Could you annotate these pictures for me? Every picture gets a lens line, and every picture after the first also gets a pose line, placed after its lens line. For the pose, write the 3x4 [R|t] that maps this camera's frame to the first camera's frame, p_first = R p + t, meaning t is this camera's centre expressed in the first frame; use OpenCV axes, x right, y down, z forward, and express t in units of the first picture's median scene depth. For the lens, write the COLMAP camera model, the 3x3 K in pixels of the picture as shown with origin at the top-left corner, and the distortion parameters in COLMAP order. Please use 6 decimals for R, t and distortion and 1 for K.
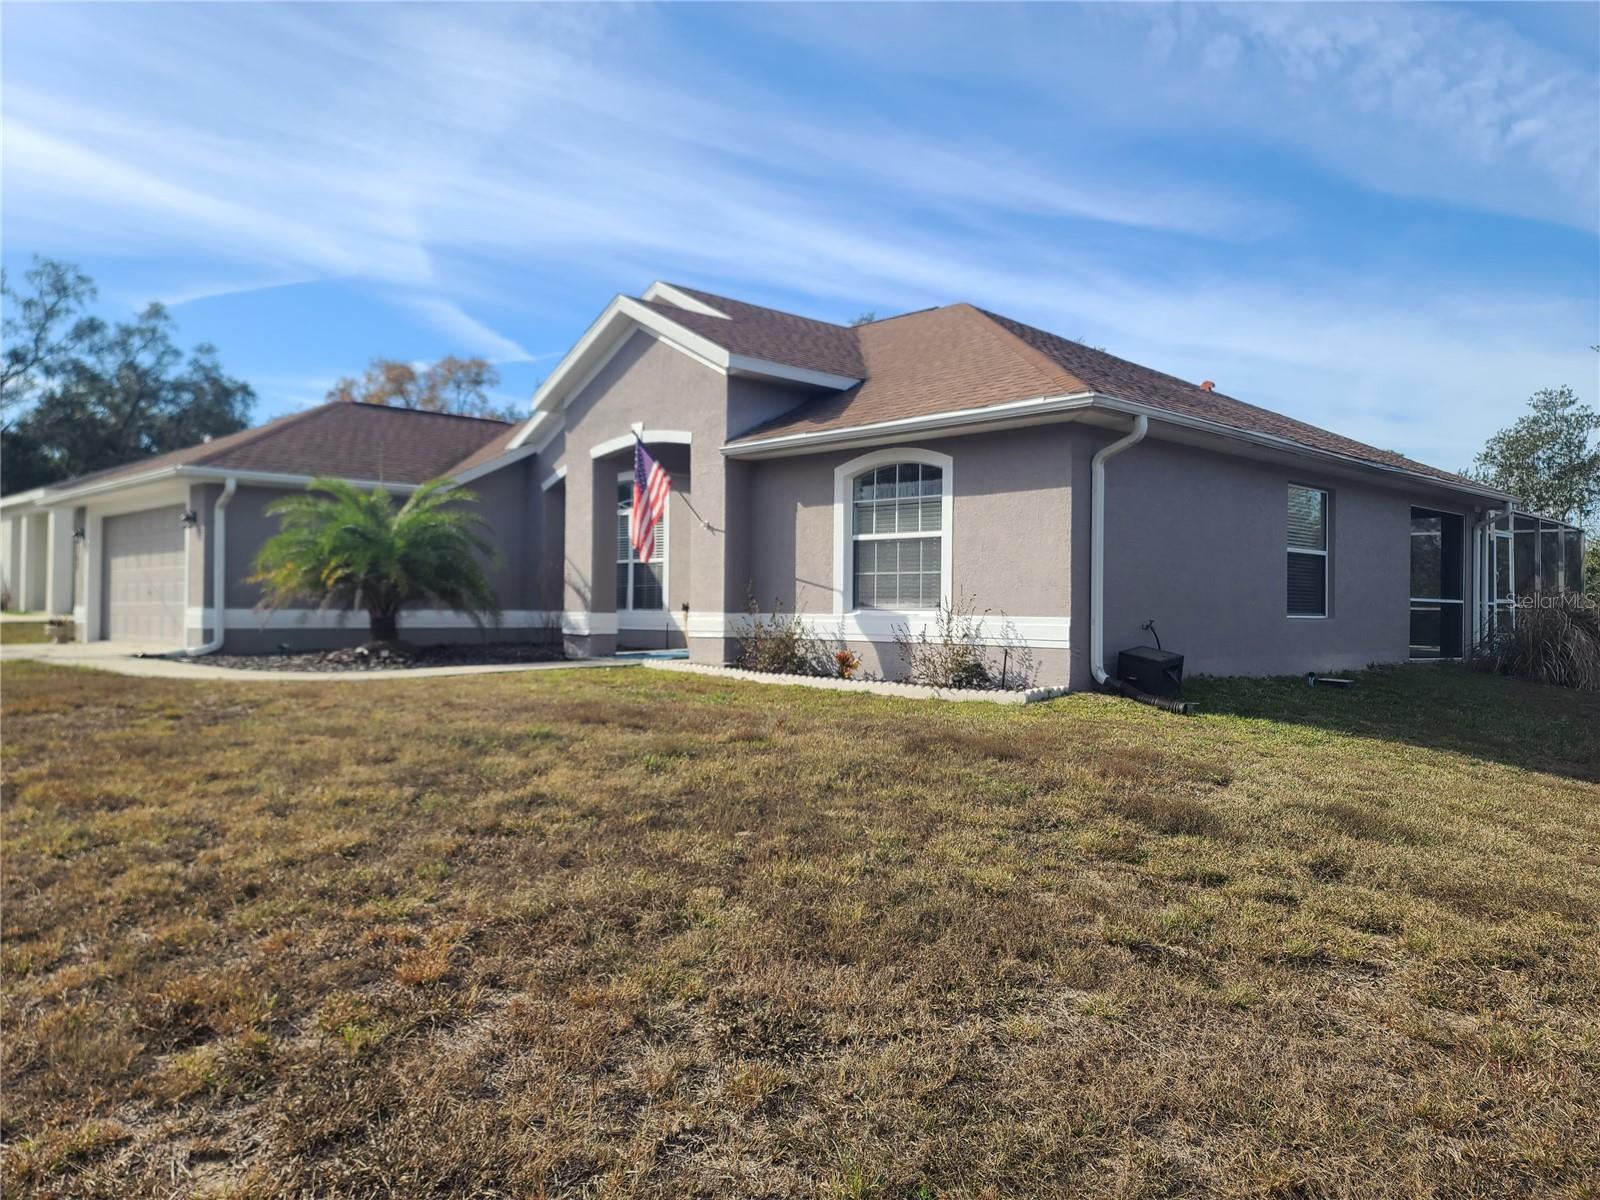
lens RADIAL K [[1166.1, 0, 800.0], [0, 1166.1, 600.0], [0, 0, 1]] dist [-0.001523, -0.000471]
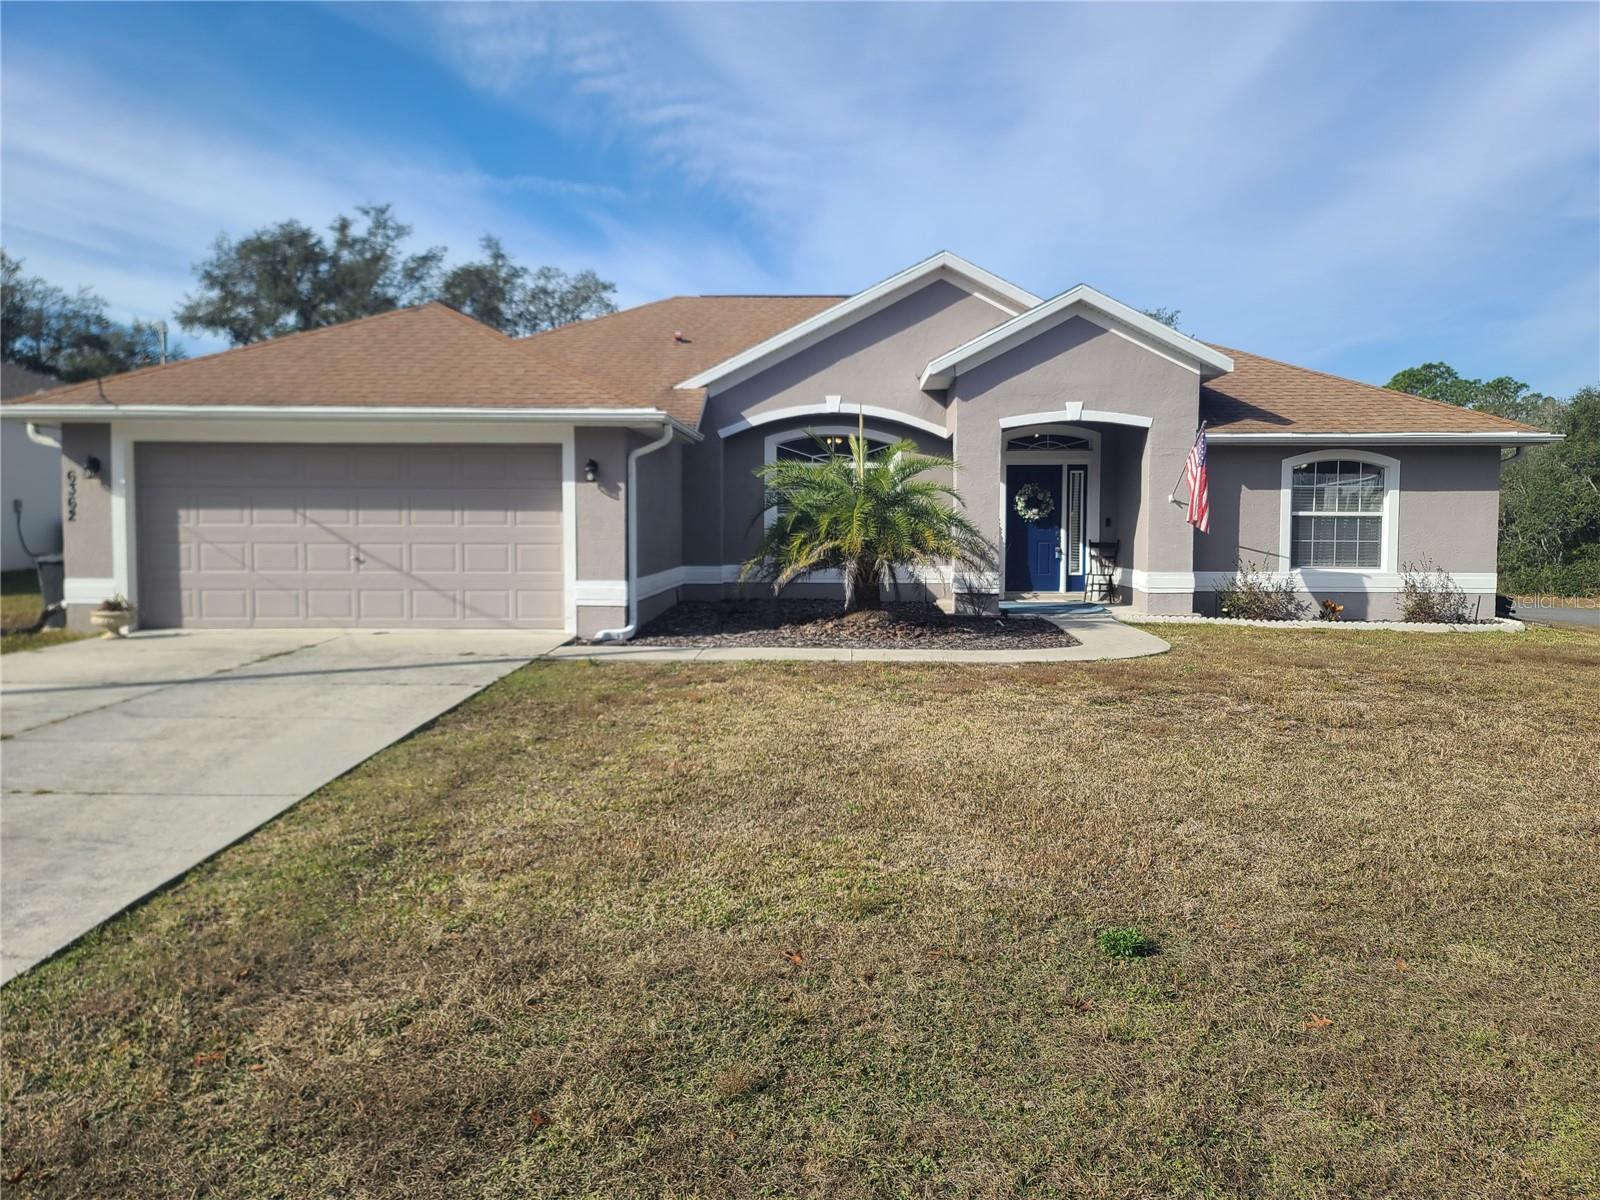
lens RADIAL K [[1166.1, 0, 800.0], [0, 1166.1, 600.0], [0, 0, 1]] dist [-0.001523, -0.000471]
pose [[0.706436, -0.046412, 0.706254, -1.276894], [-0.001389, 0.997755, 0.066958, -0.042992], [-0.707776, -0.048282, 0.704785, 0.449169]]
